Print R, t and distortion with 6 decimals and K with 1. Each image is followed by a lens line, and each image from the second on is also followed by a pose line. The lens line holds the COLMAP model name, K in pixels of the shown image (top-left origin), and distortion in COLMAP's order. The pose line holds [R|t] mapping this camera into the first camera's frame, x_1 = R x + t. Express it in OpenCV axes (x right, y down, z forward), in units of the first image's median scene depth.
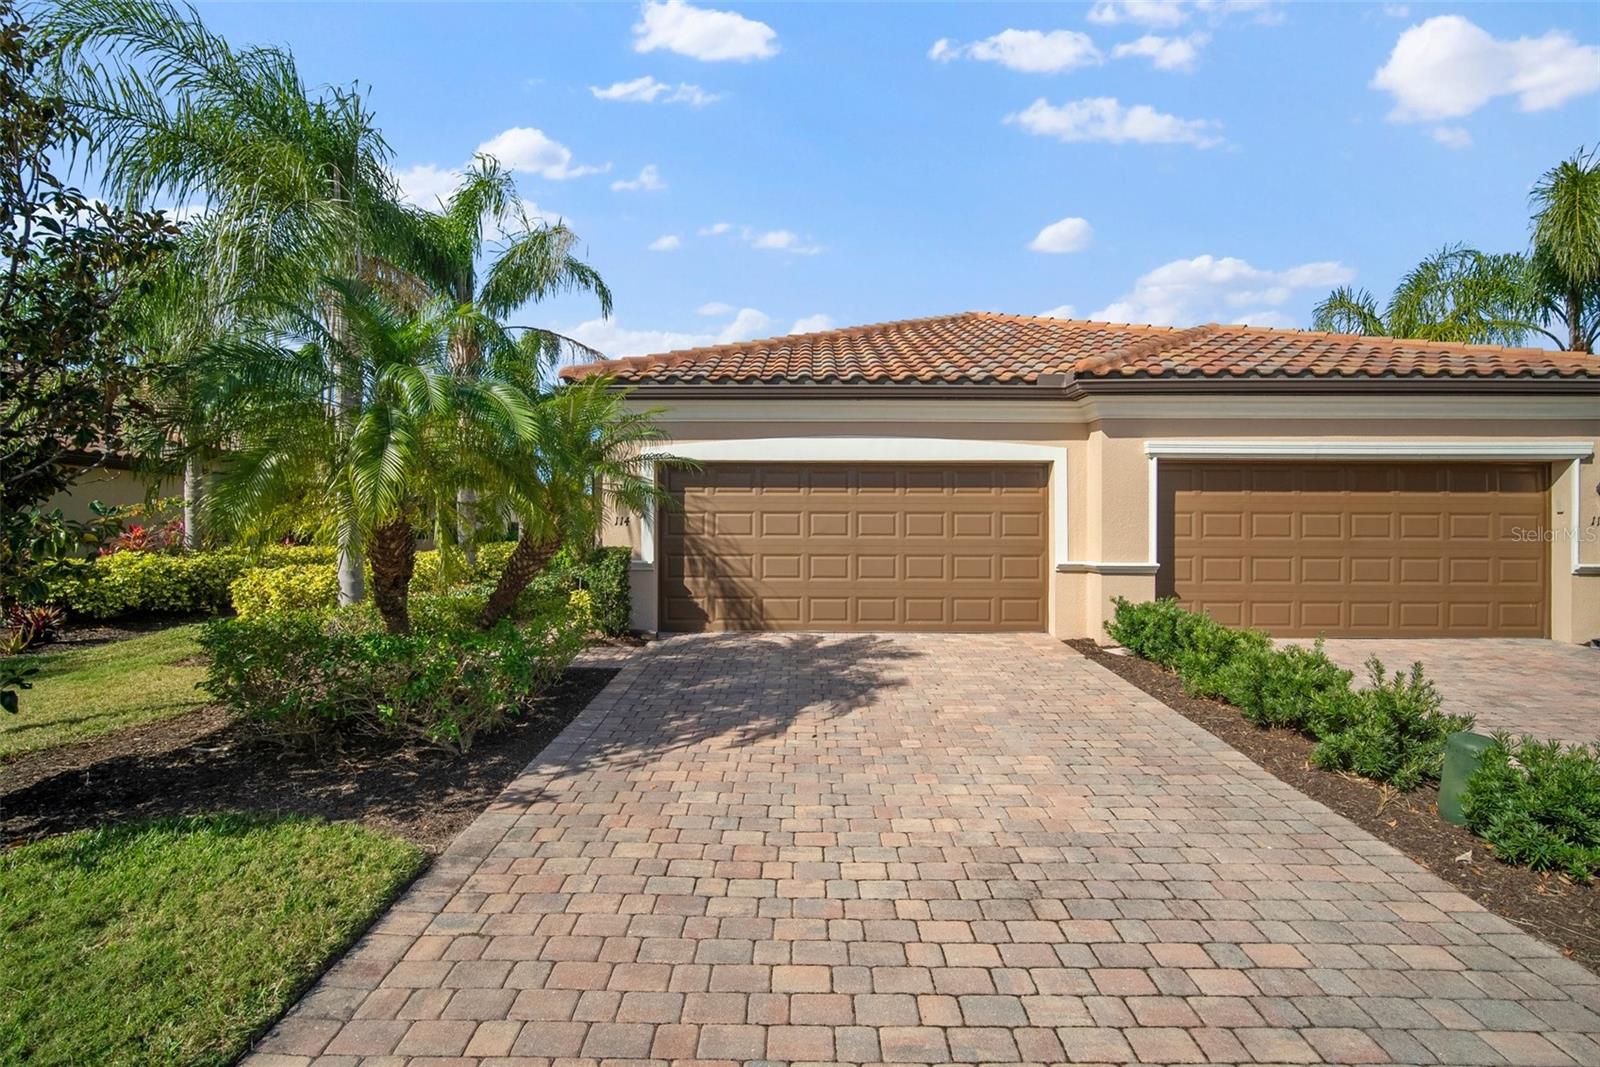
lens RADIAL K [[713.8, 0, 797.9], [0, 713.8, 535.5], [0, 0, 1]] dist [-0.012778, 0.002365]
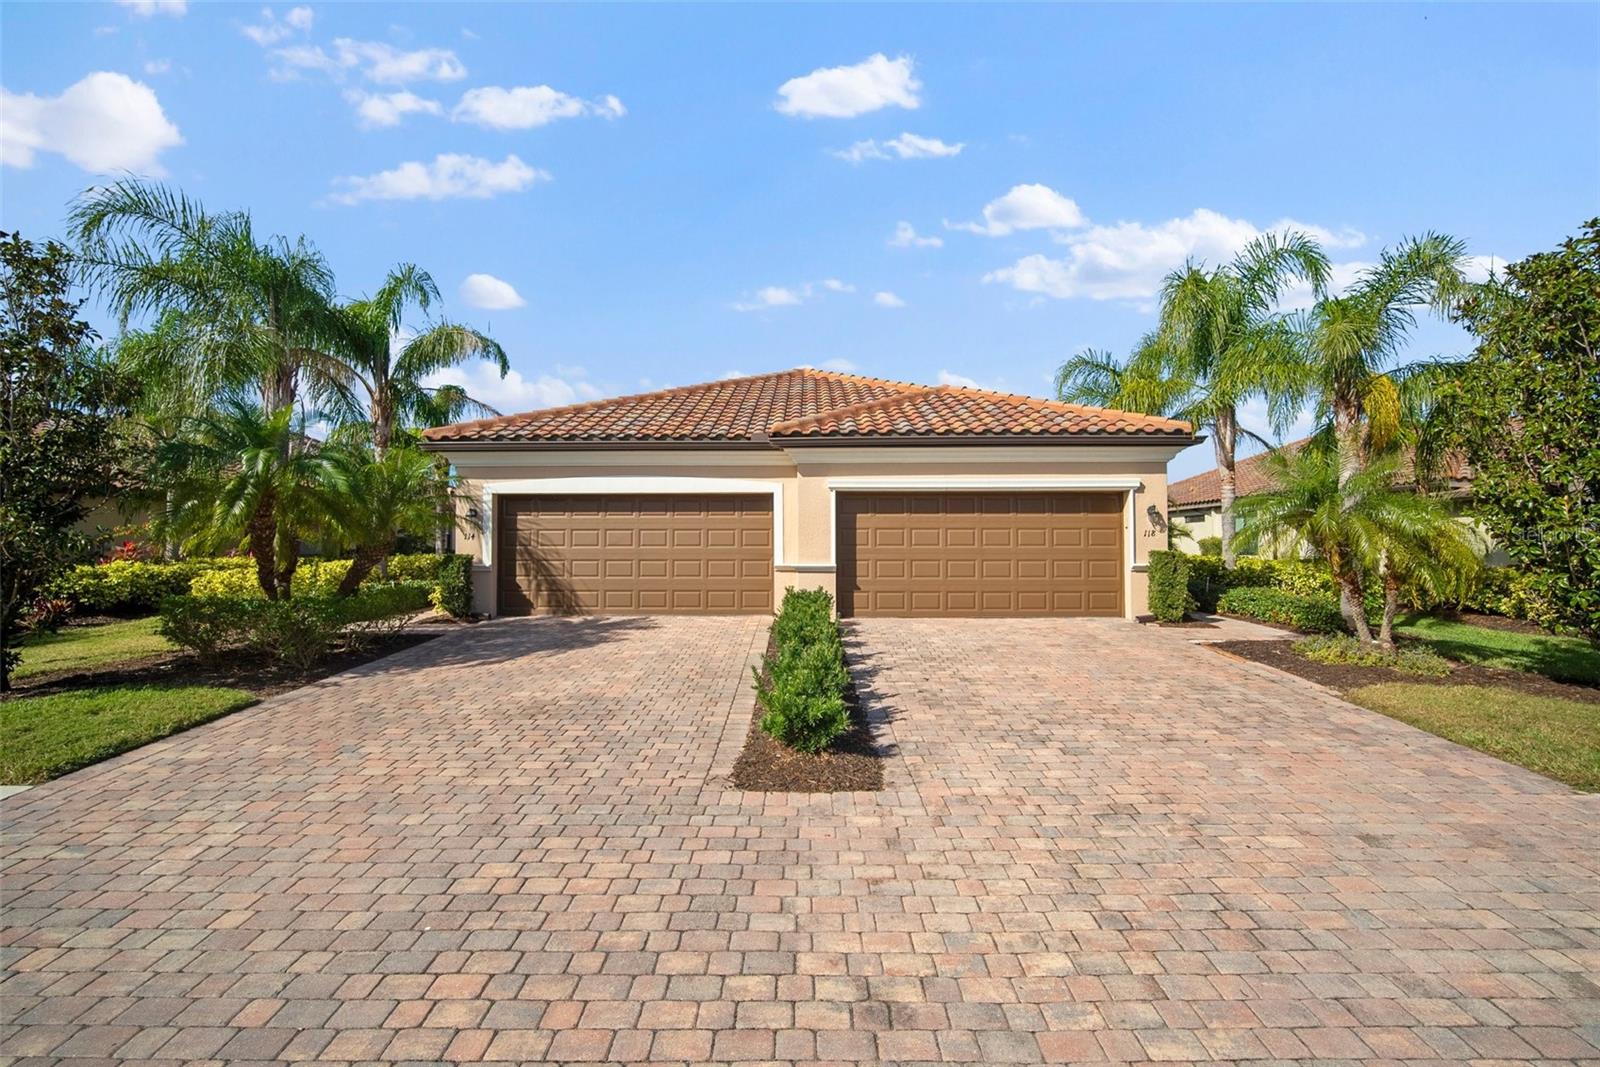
lens RADIAL K [[713.8, 0, 800.8], [0, 713.8, 529.0], [0, 0, 1]] dist [-0.012778, 0.002365]
pose [[0.999990, -0.004376, -0.000097, 0.406885], [0.004370, 0.999393, -0.034563, 0.016424], [0.000248, 0.034562, 0.999403, -0.408658]]
